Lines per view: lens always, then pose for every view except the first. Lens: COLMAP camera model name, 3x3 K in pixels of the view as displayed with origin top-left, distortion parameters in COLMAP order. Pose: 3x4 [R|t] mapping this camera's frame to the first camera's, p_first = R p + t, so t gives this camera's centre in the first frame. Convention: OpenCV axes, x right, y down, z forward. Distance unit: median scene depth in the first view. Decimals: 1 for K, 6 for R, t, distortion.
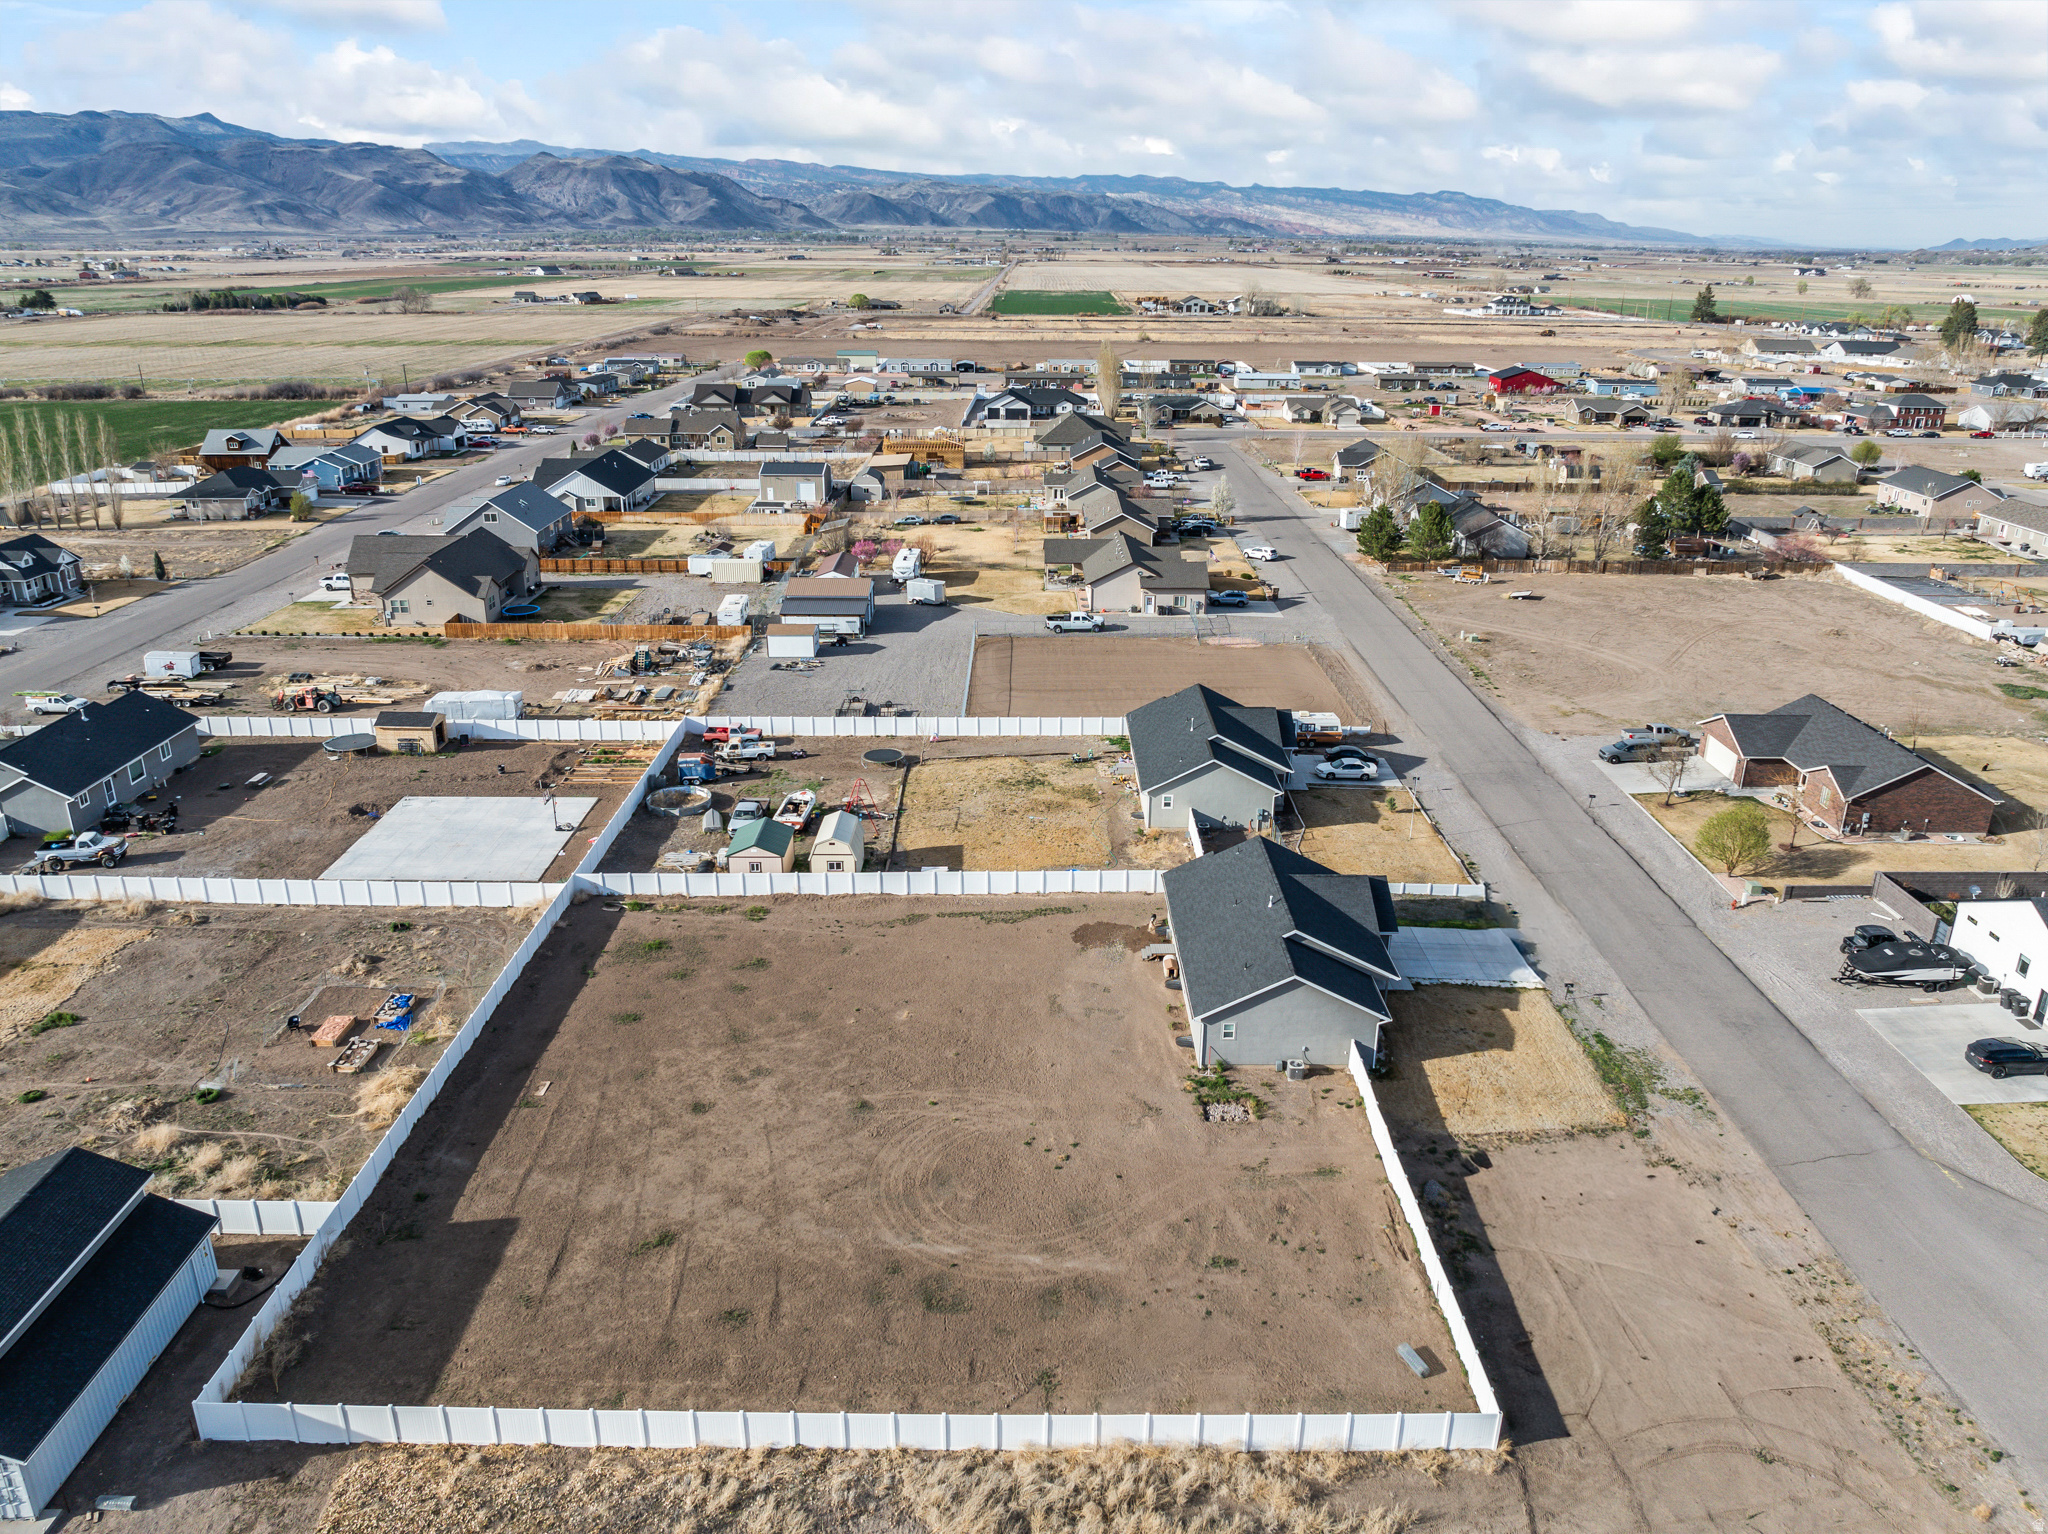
lens RADIAL K [[1436.2, 0, 1034.8], [0, 1436.2, 758.9], [0, 0, 1]] dist [-0.038690, 0.003318]
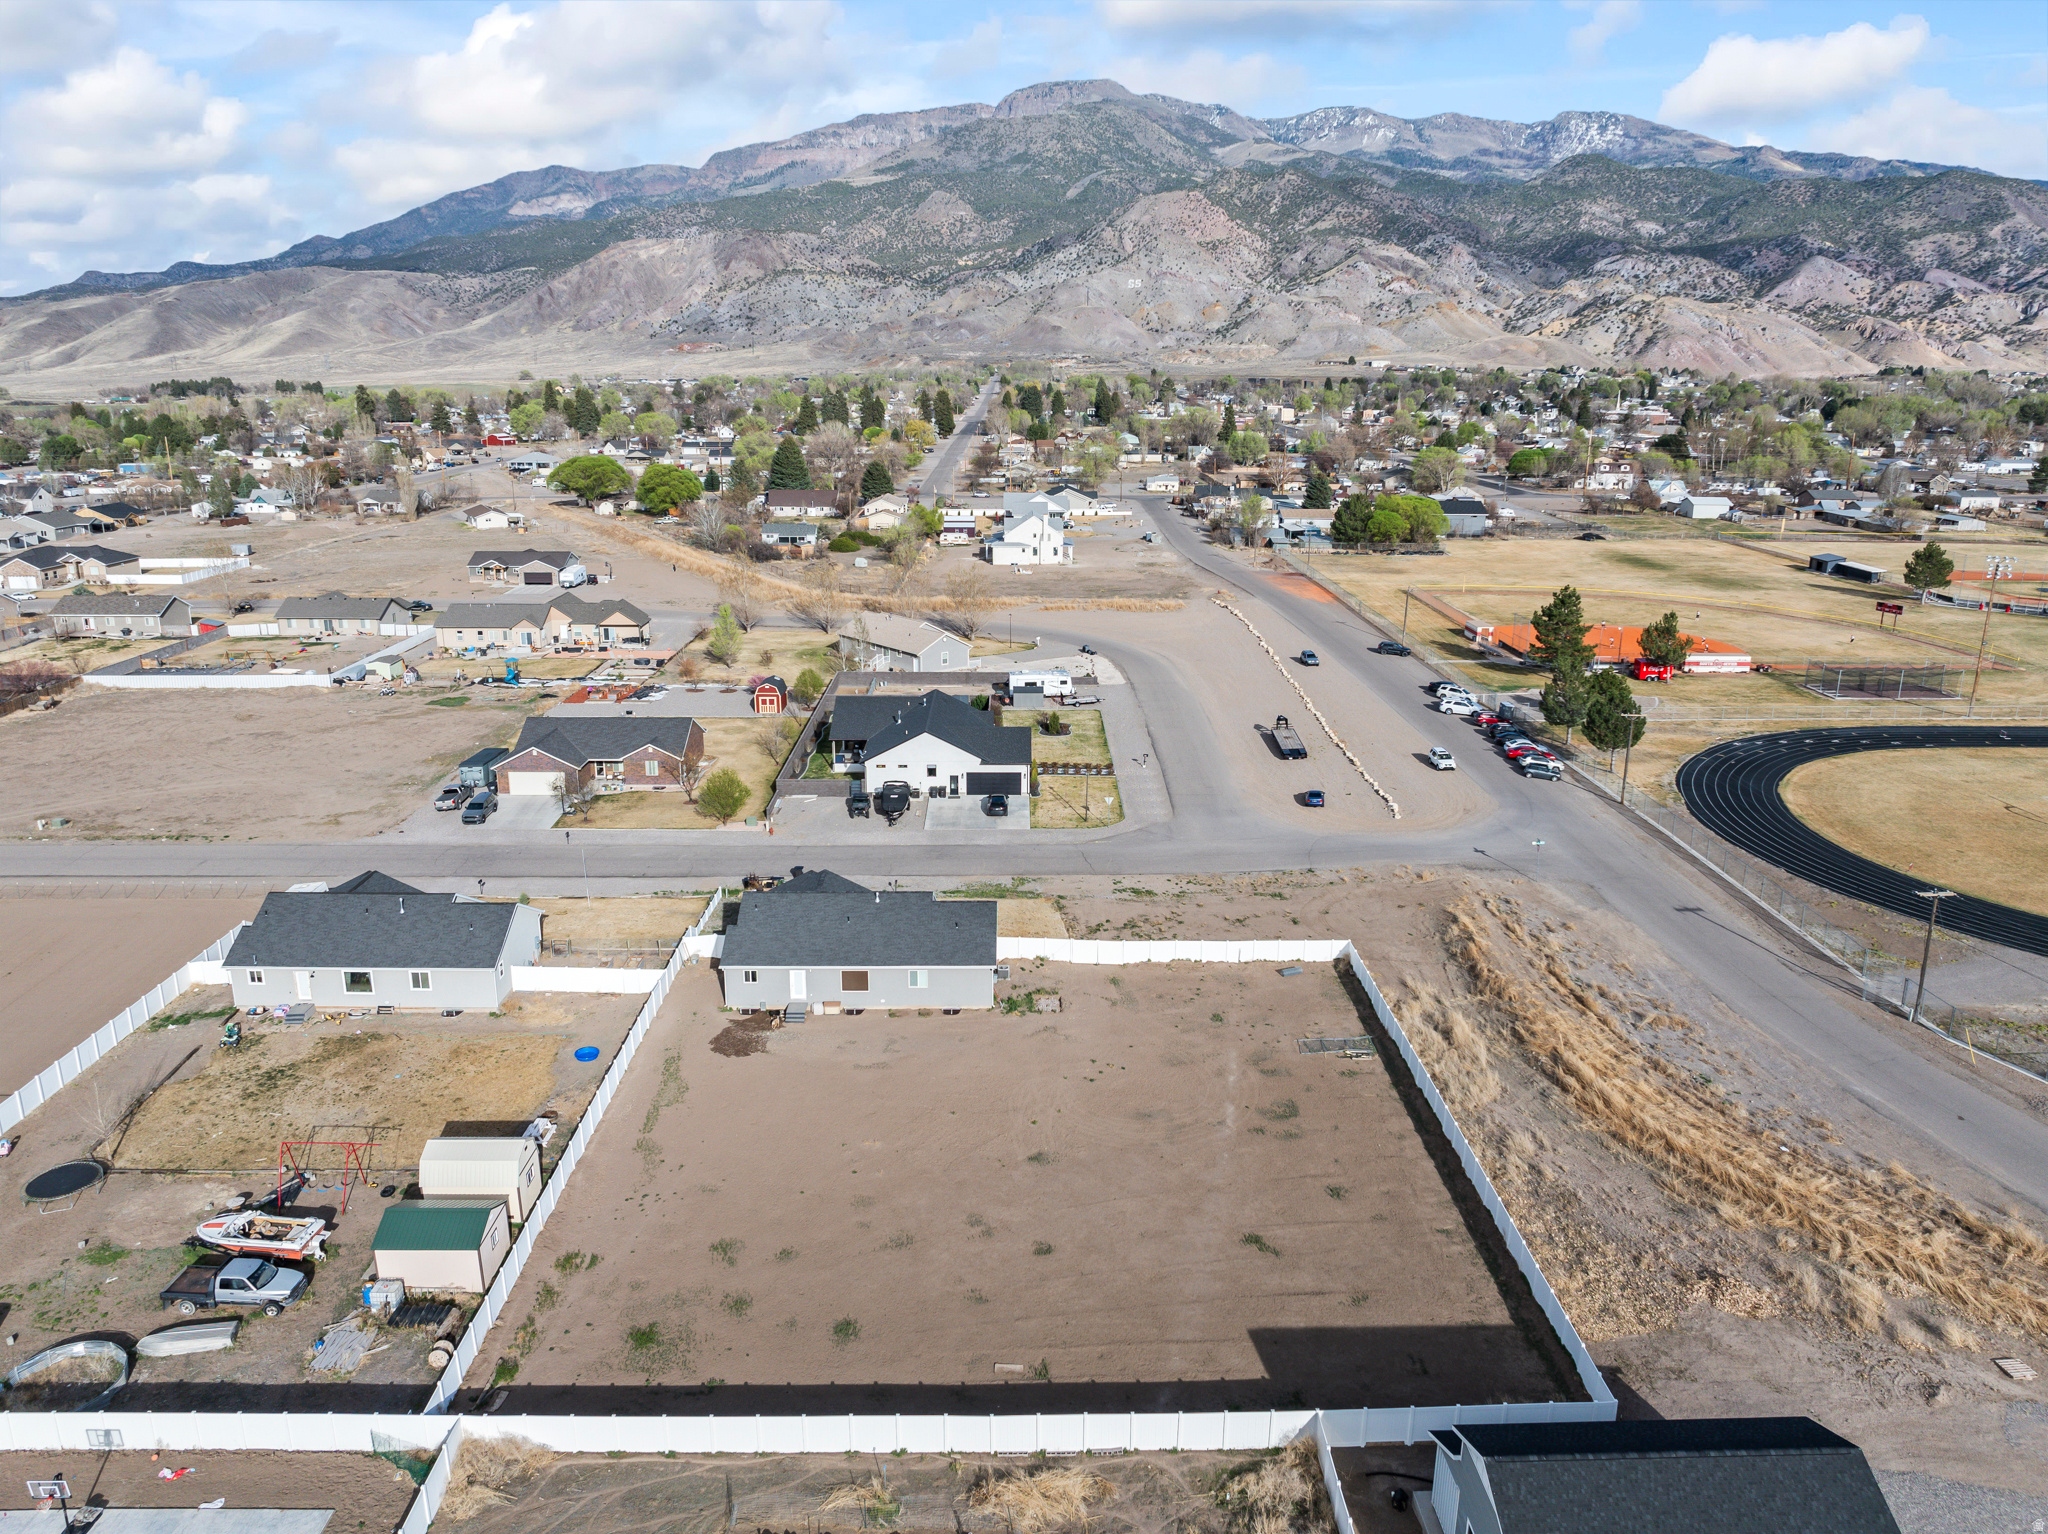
lens RADIAL K [[1436.2, 0, 1034.8], [0, 1436.2, 758.9], [0, 0, 1]] dist [-0.038690, 0.003318]
pose [[-0.007806, -0.271132, 0.962511, -0.654596], [0.340403, 0.904333, 0.257504, -0.183339], [-0.940247, 0.329651, 0.085235, 0.504860]]
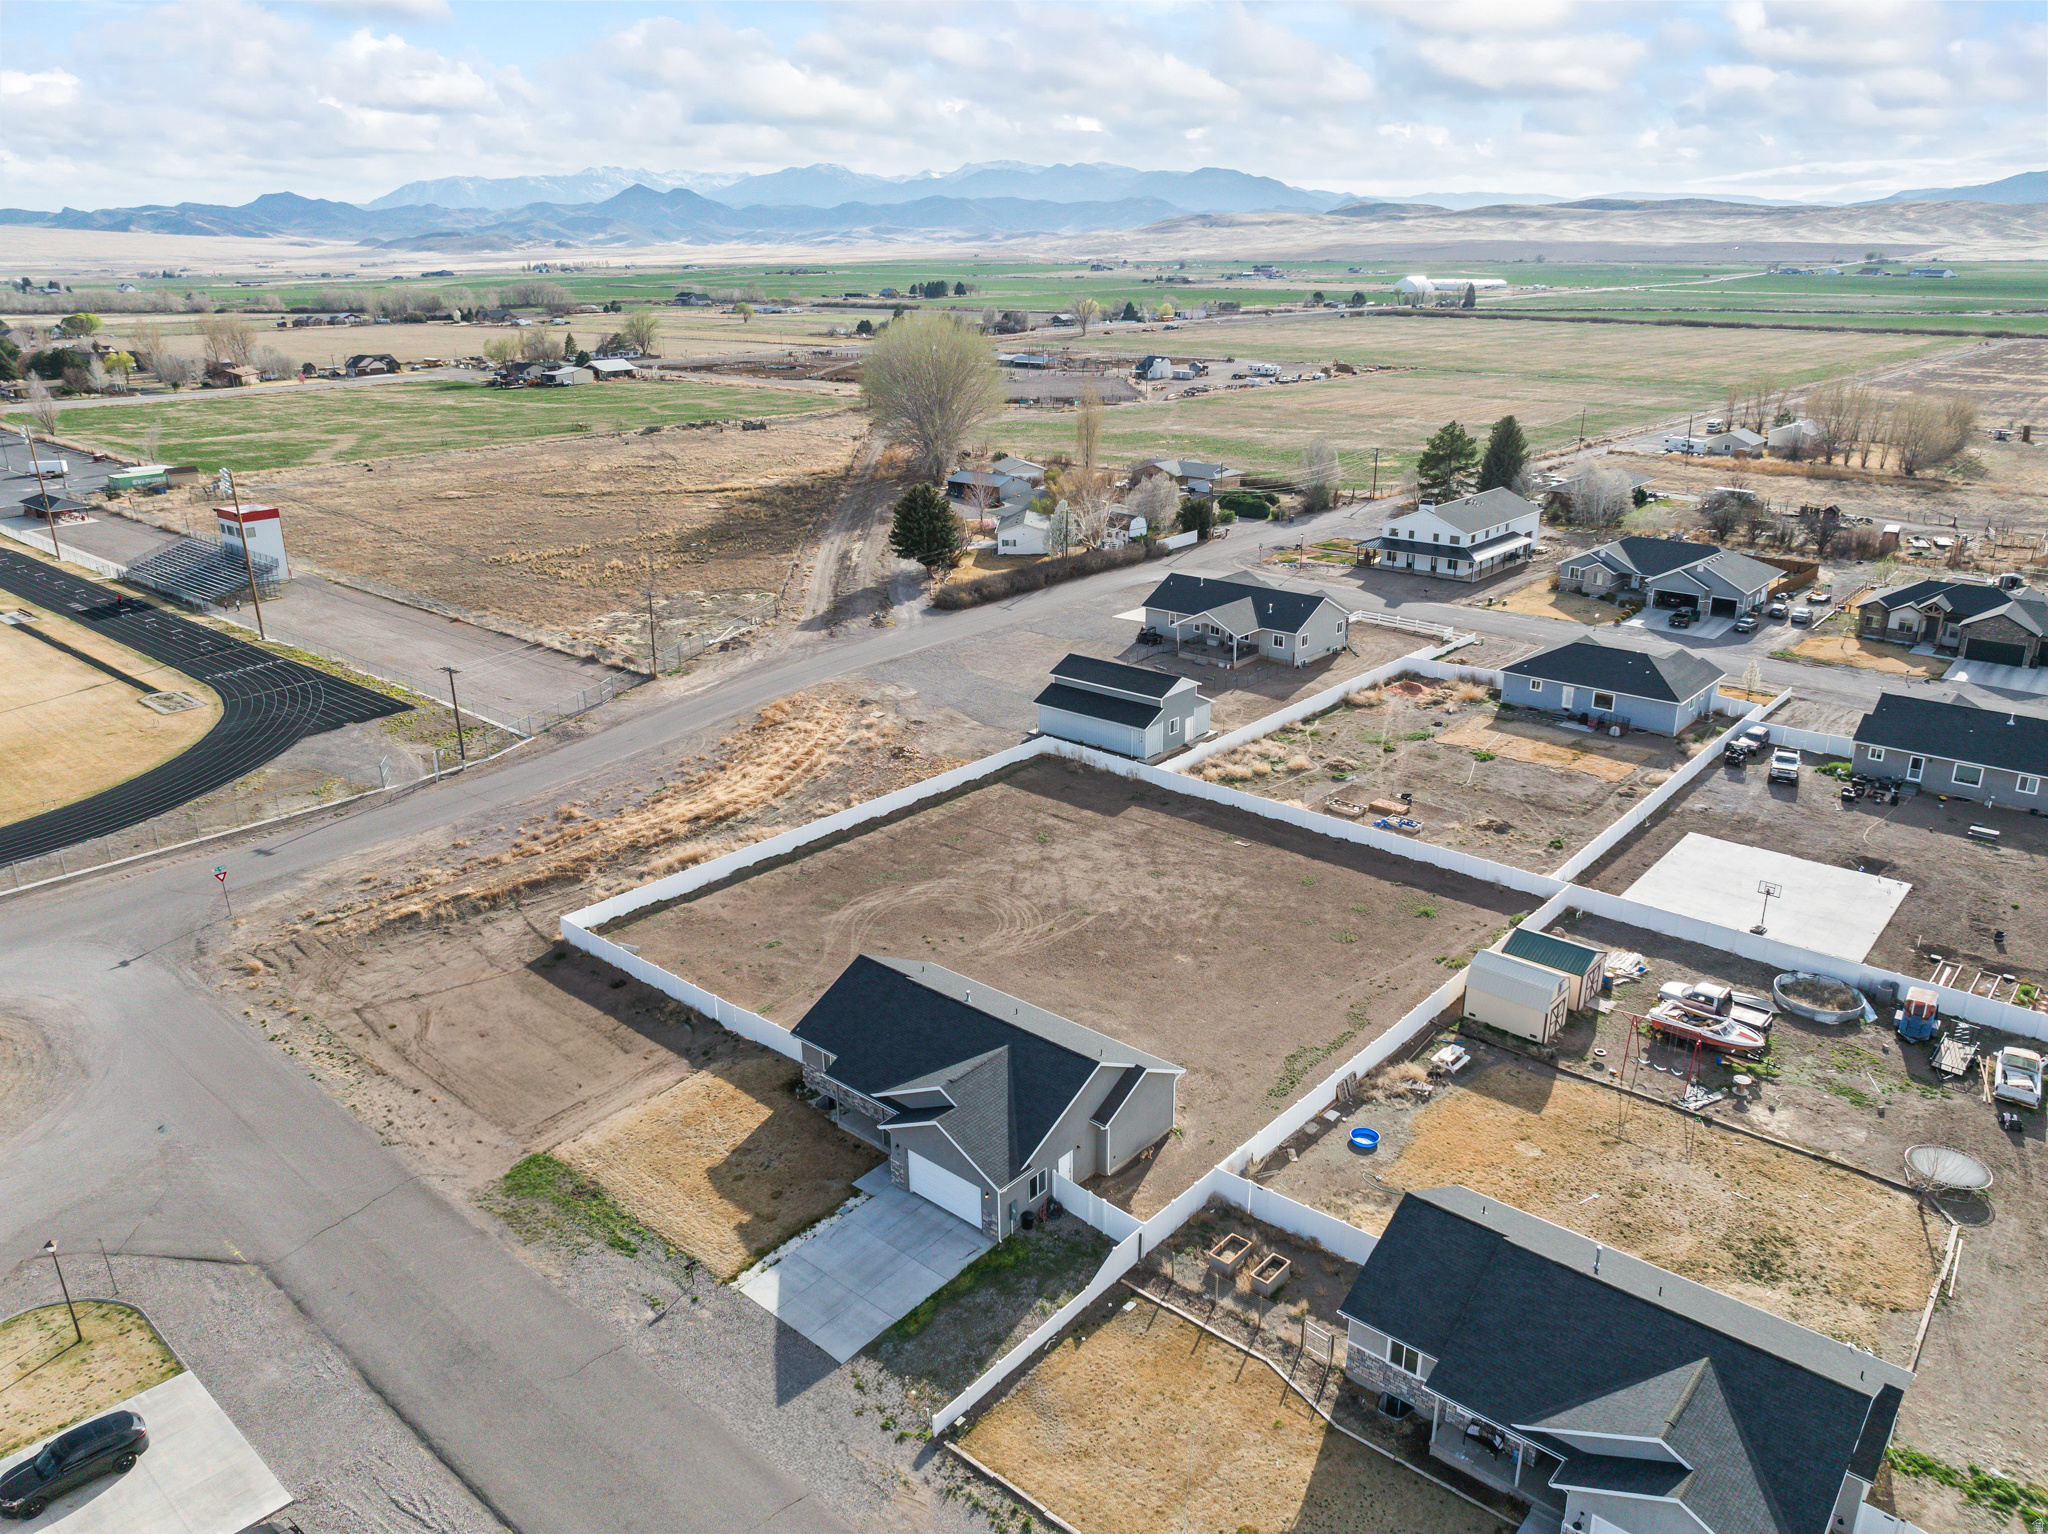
lens RADIAL K [[1436.2, 0, 1034.8], [0, 1436.2, 758.9], [0, 0, 1]] dist [-0.038690, 0.003318]
pose [[-0.662315, 0.246993, -0.707343, 0.502439], [-0.255499, 0.813047, 0.523139, -0.342175], [0.704315, 0.527208, -0.475387, 0.942924]]
